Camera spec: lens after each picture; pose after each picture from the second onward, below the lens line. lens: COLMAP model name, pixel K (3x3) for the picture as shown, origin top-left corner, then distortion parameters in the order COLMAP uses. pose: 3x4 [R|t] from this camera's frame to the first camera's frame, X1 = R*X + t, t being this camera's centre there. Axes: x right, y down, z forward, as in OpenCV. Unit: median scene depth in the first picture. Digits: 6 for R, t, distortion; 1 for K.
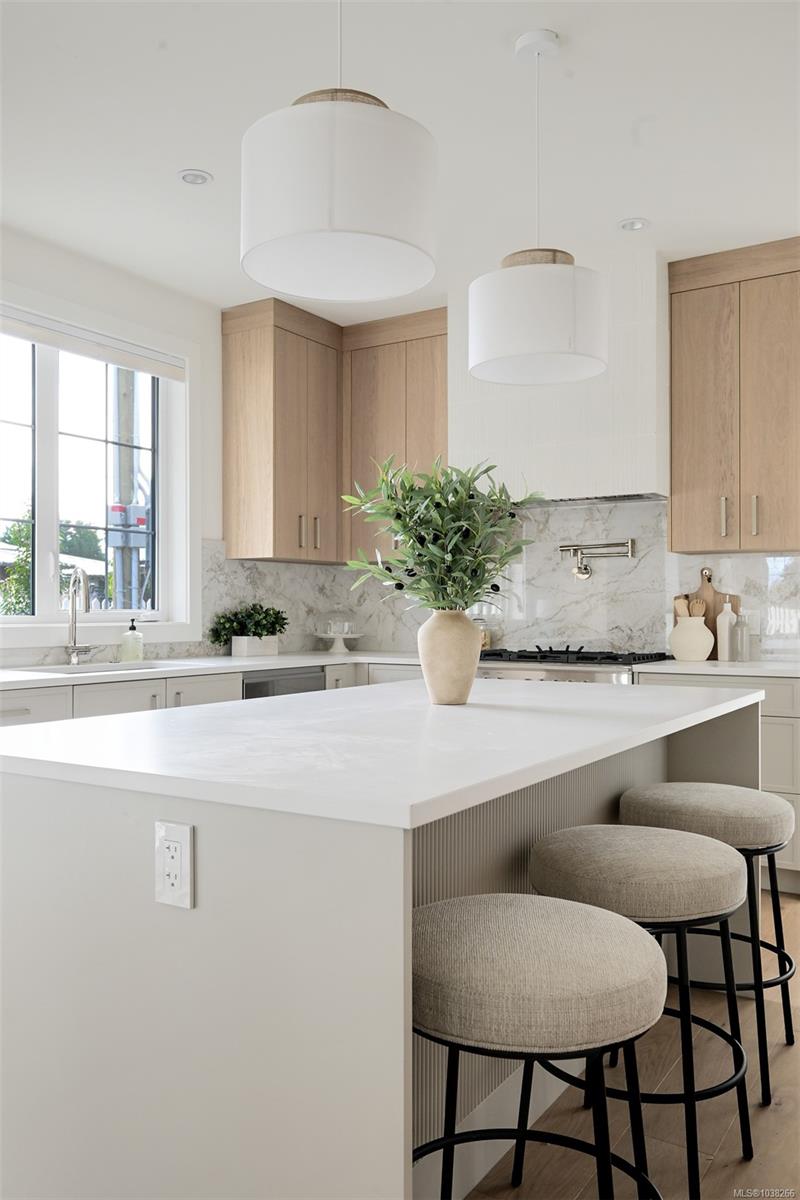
lens RADIAL K [[961.9, 0, 388.0], [0, 961.9, 608.7], [0, 0, 1]] dist [0.003940, -0.004416]
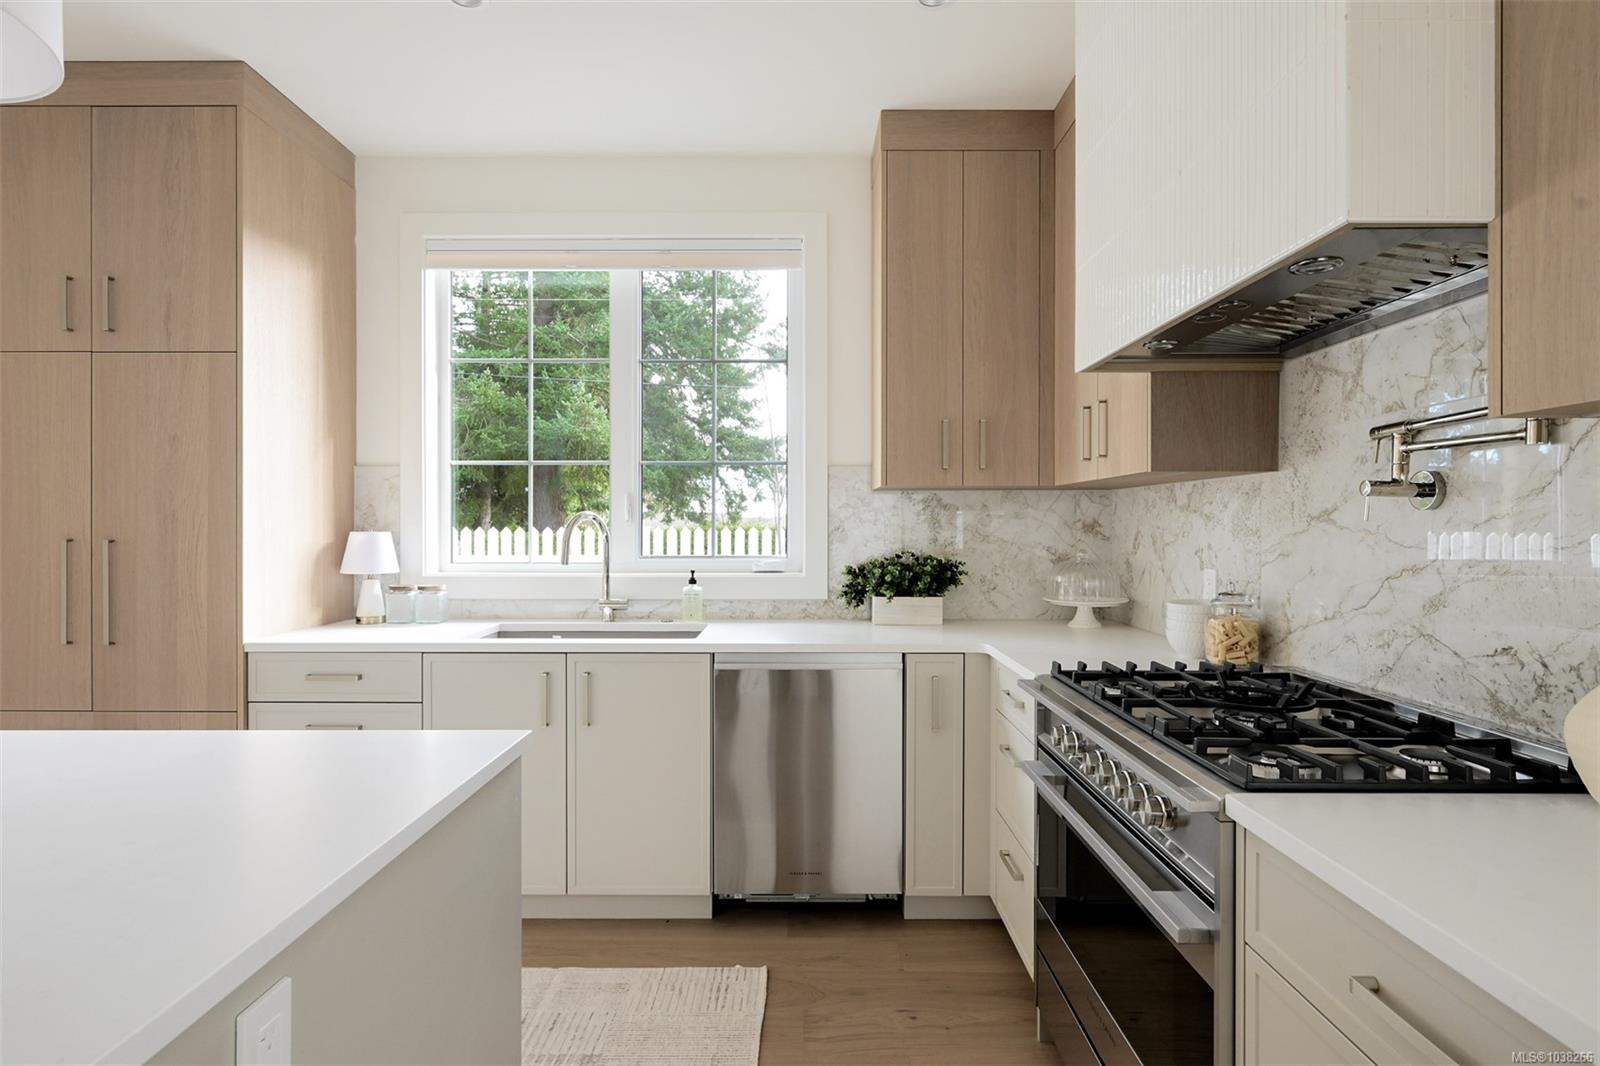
lens RADIAL K [[819.5, 0, 800.0], [0, 819.5, 533.0], [0, 0, 1]] dist [-0.000224, 0.000444]
pose [[0.539184, 0.006937, -0.842159, 0.351405], [0.001609, 0.999956, 0.009267, -0.025767], [0.842186, -0.006352, 0.539149, 0.640611]]
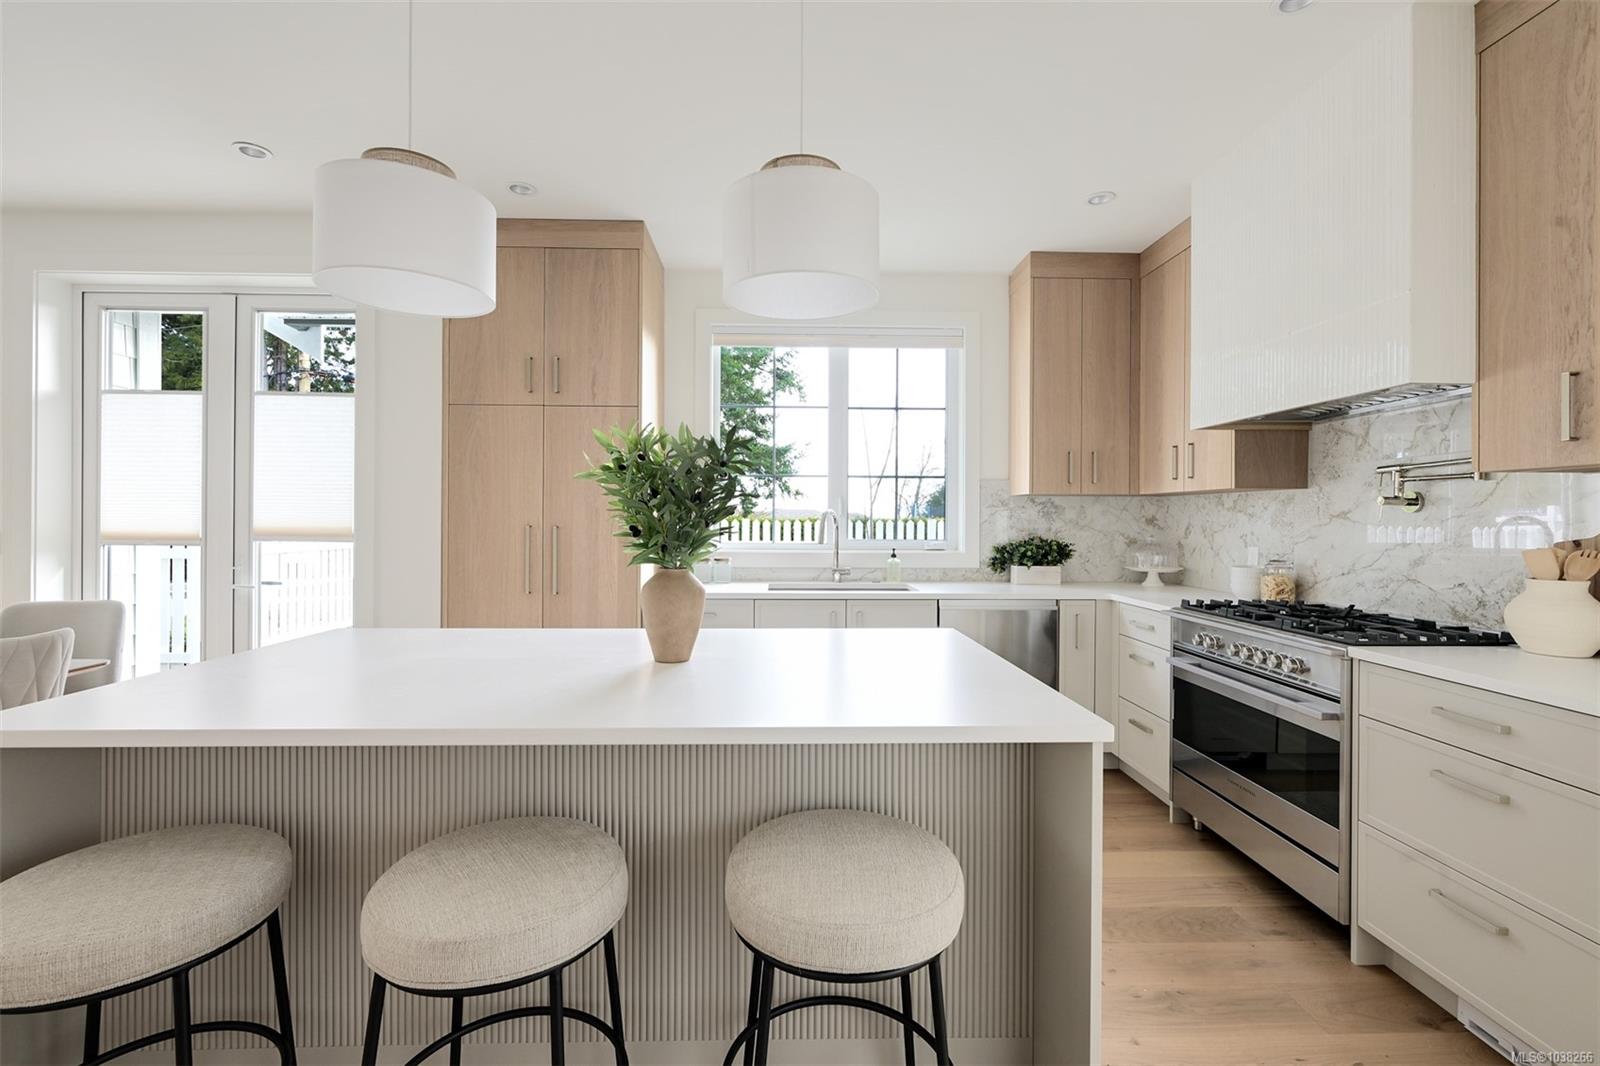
lens RADIAL K [[692.2, 0, 801.2], [0, 692.2, 522.6], [0, 0, 1]] dist [-0.000123, -0.000259]
pose [[0.566708, 0.006479, -0.823893, 0.377913], [-0.002470, 0.999978, 0.006165, -0.026099], [0.823915, -0.001459, 0.566711, 0.357249]]
